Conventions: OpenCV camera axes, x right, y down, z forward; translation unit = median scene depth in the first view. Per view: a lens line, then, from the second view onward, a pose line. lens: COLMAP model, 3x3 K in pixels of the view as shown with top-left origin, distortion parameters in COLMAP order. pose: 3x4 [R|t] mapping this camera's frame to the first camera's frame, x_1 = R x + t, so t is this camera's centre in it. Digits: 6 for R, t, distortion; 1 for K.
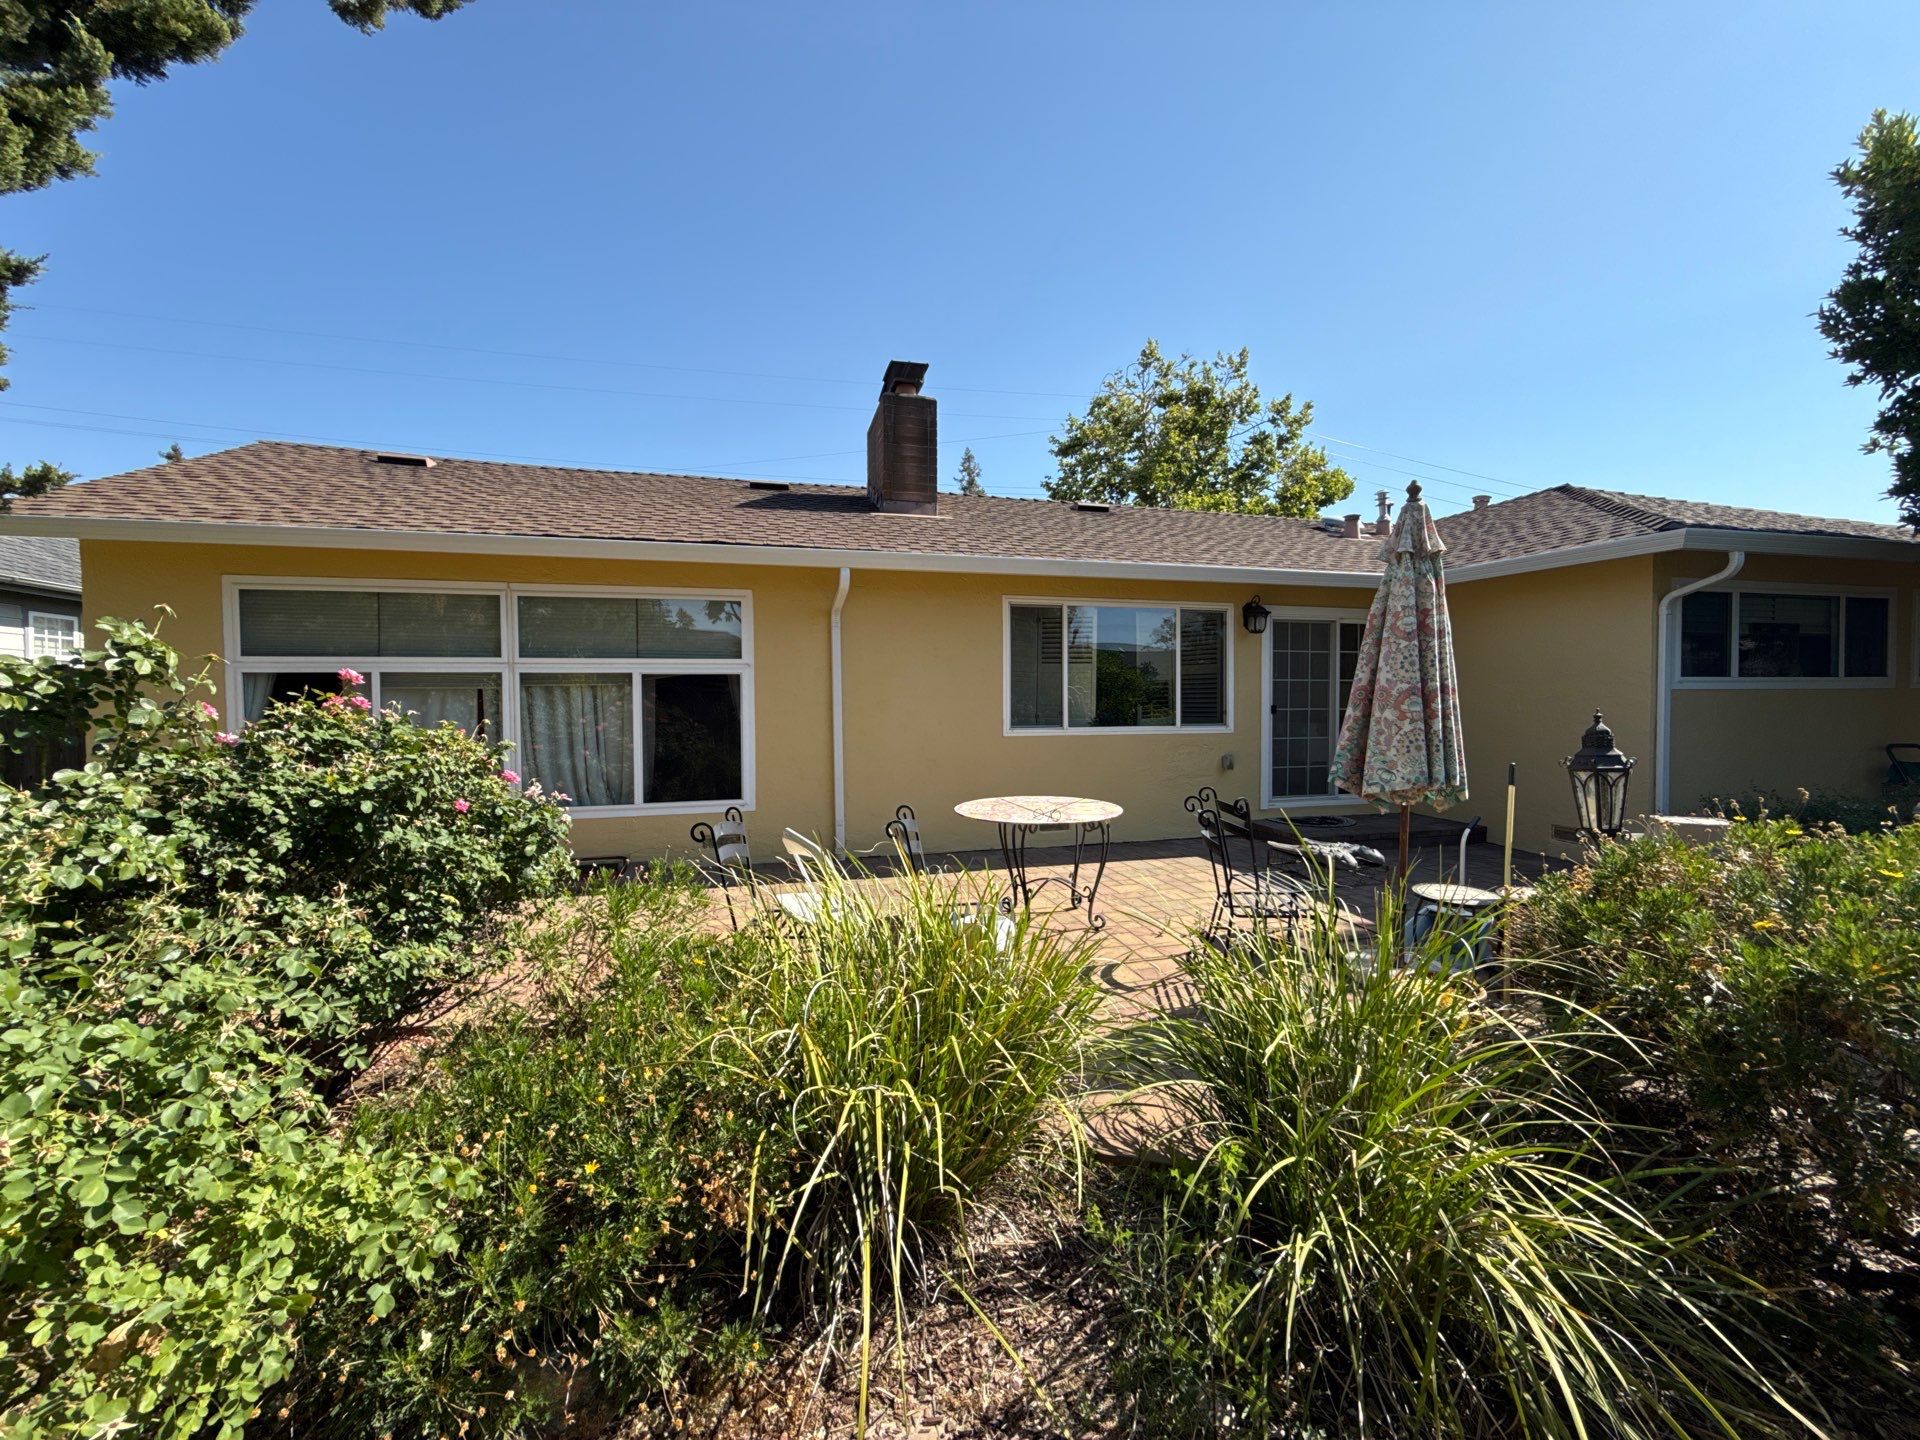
lens RADIAL K [[761.5, 0, 959.1], [0, 761.5, 718.0], [0, 0, 1]] dist [0.002736, -0.000768]
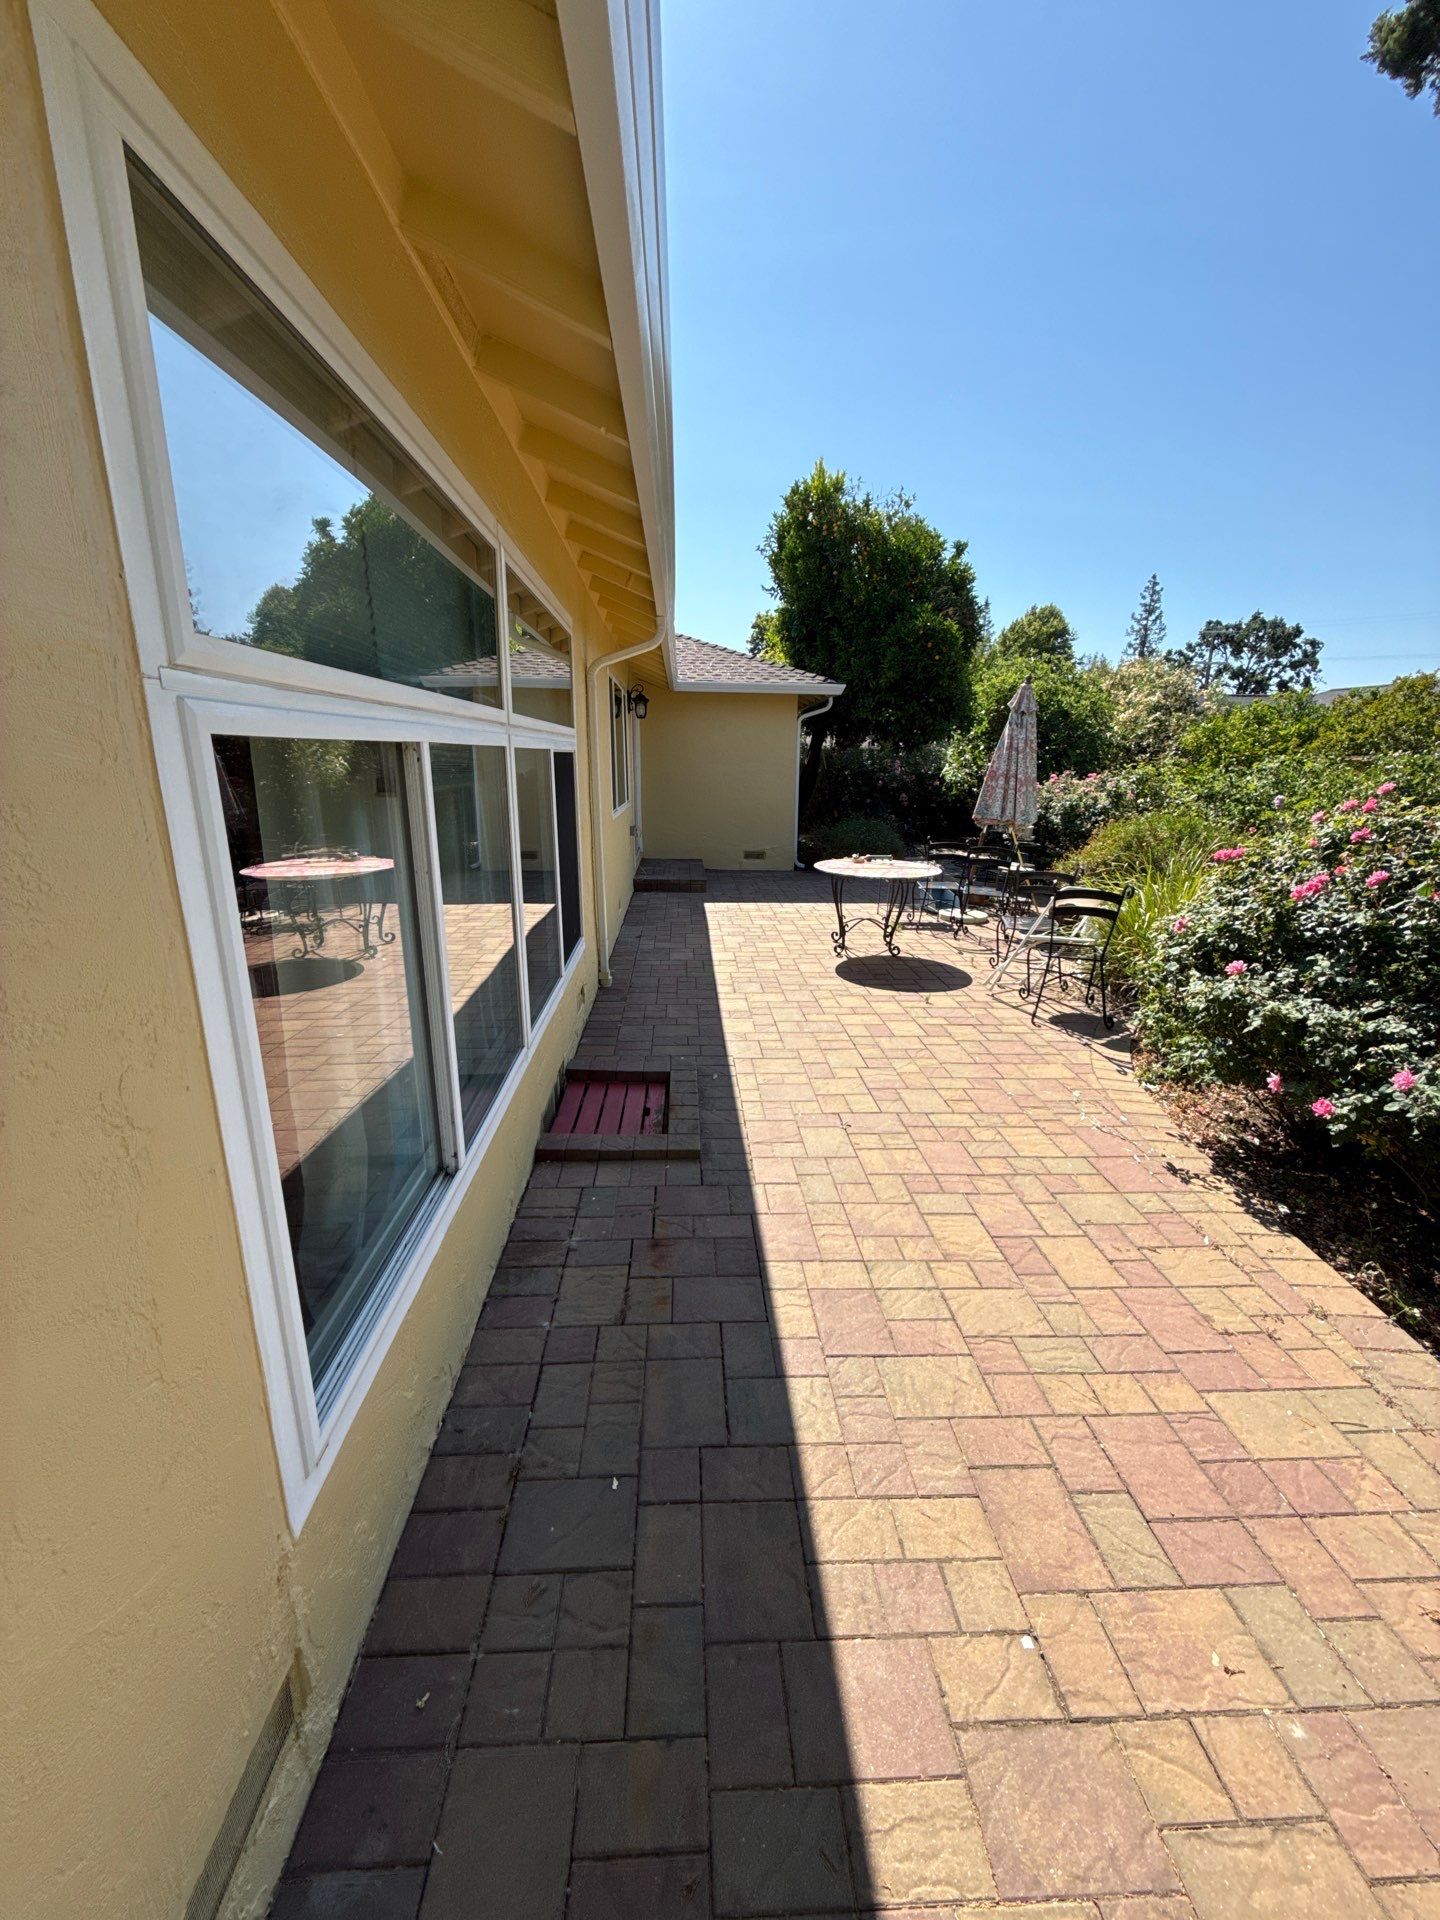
lens RADIAL K [[761.5, 0, 719.0], [0, 761.5, 968.0], [0, 0, 1]] dist [0.002736, -0.000768]
pose [[0.204417, -0.253571, 0.945471, -0.799857], [0.016308, 0.966614, 0.255716, -0.037162], [-0.978748, -0.036854, 0.201728, 0.624071]]
